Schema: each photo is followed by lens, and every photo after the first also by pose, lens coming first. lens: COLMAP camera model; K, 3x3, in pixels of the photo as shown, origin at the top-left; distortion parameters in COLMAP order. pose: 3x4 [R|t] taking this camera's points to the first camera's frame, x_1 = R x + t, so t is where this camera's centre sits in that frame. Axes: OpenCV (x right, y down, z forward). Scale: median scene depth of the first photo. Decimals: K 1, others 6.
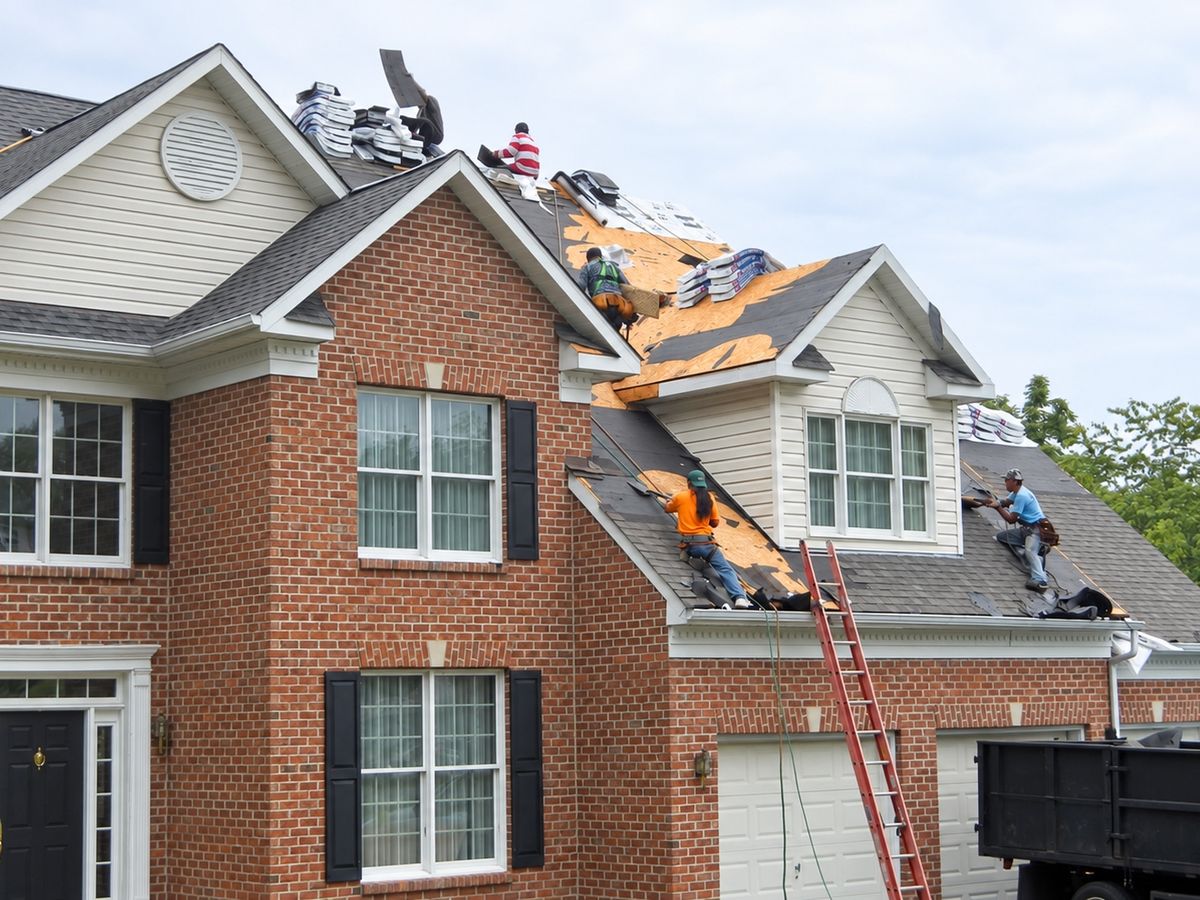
lens RADIAL K [[2173.9, 0, 656.8], [0, 2173.9, 466.2], [0, 0, 1]] dist [0.000650, 0.000000]
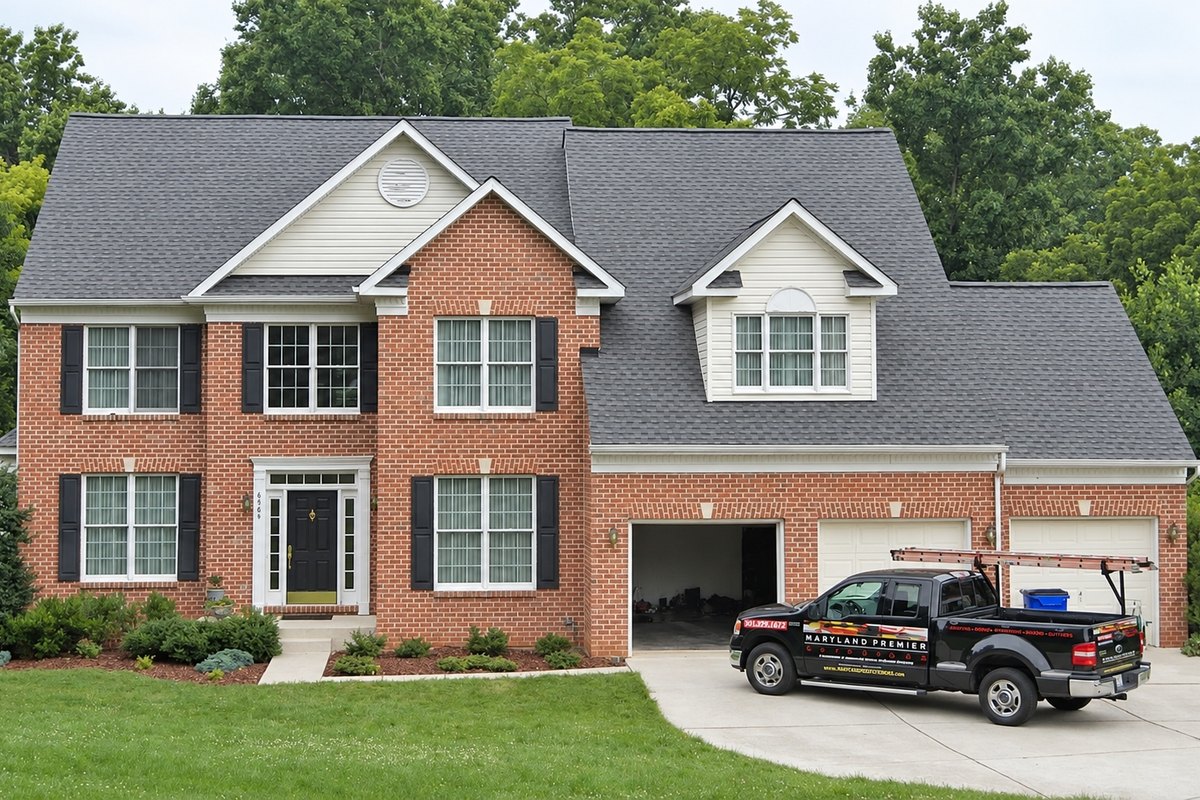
lens RADIAL K [[1893.7, 0, 581.4], [0, 1893.7, 361.6], [0, 0, 1]] dist [0.007692, 0.000000]
pose [[0.806947, -0.000754, -0.590623, 0.852312], [0.052485, 0.996135, 0.070436, -0.100430], [0.588287, -0.087837, 0.803868, -0.180774]]
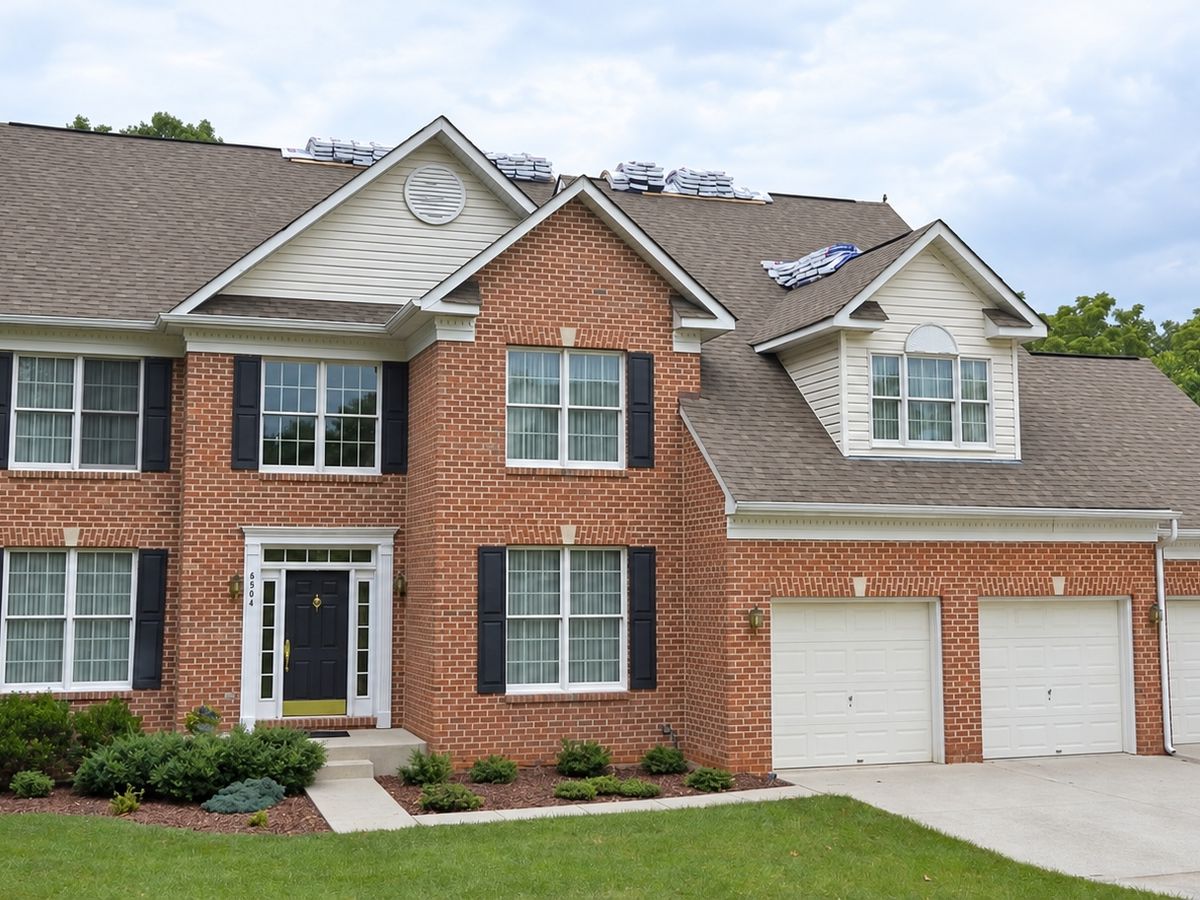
lens RADIAL K [[1450.4, 0, 595.6], [0, 1450.4, 438.8], [0, 0, 1]] dist [-0.008311, 0.000000]
pose [[0.928888, -0.017210, -0.369960, 0.257120], [0.024516, 0.999586, 0.015055, 0.010575], [0.369548, -0.023054, 0.928926, 0.134301]]
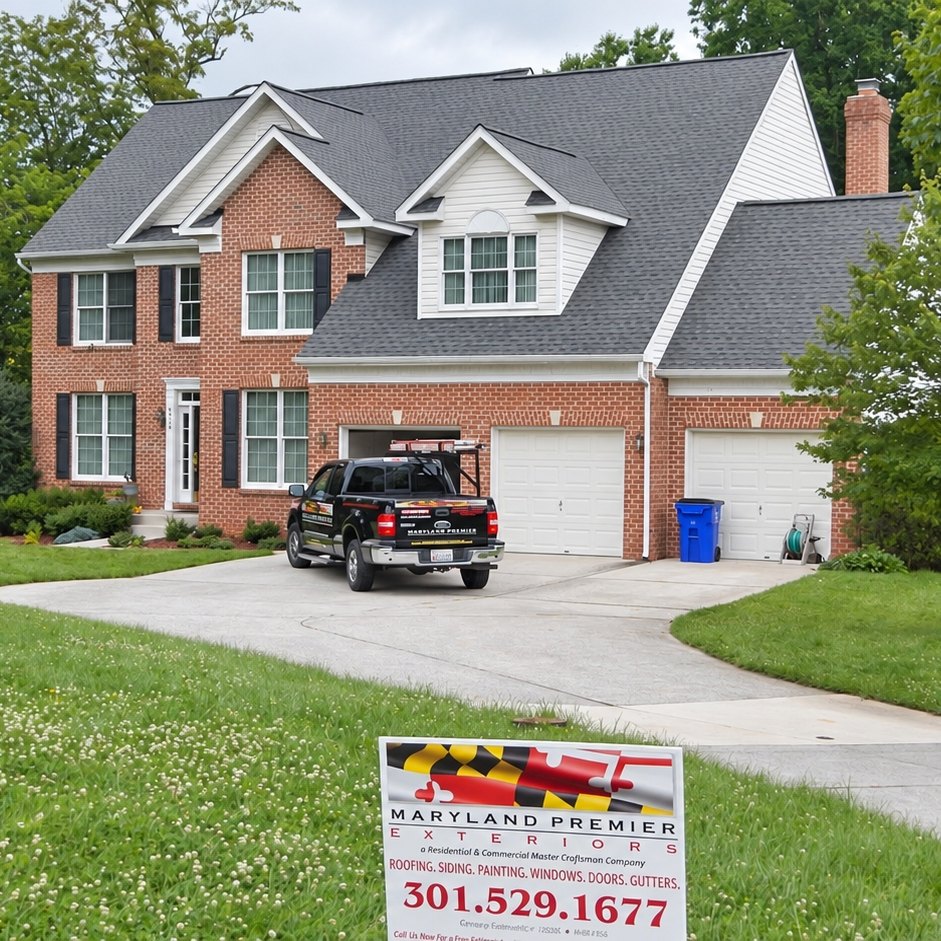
lens RADIAL K [[1892.1, 0, 472.4], [0, 1892.1, 473.8], [0, 0, 1]] dist [0.083619, 0.000000]
pose [[0.373741, 0.044859, -0.926448, 1.573953], [0.090500, 0.992300, 0.084557, 0.038347], [0.923107, -0.115446, 0.366804, 0.498354]]
